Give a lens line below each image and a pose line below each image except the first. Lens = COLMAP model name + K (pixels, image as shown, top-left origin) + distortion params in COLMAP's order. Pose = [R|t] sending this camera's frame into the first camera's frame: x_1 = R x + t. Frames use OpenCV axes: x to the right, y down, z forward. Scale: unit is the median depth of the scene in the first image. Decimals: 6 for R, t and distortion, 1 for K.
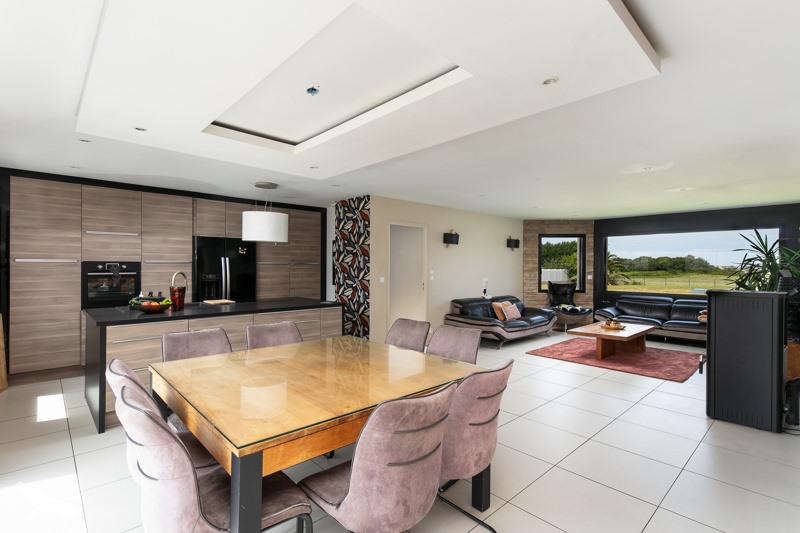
lens RADIAL K [[382.1, 0, 400.0], [0, 382.1, 266.5], [0, 0, 1]] dist [0.003509, 0.000328]
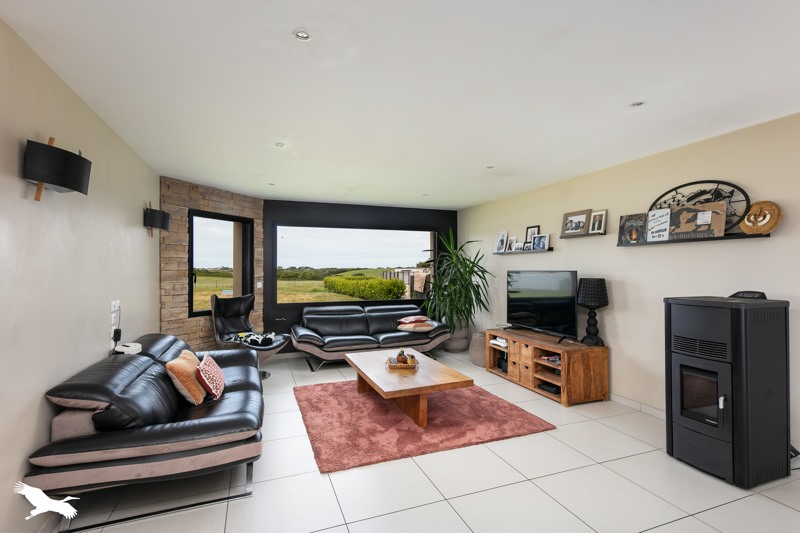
lens RADIAL K [[382.1, 0, 400.0], [0, 382.1, 266.5], [0, 0, 1]] dist [0.003509, 0.000328]
pose [[0.383475, -0.000586, 0.923551, -0.020489], [0.007345, 0.999970, -0.002416, -0.000343], [-0.923522, 0.007710, 0.383468, 0.522260]]
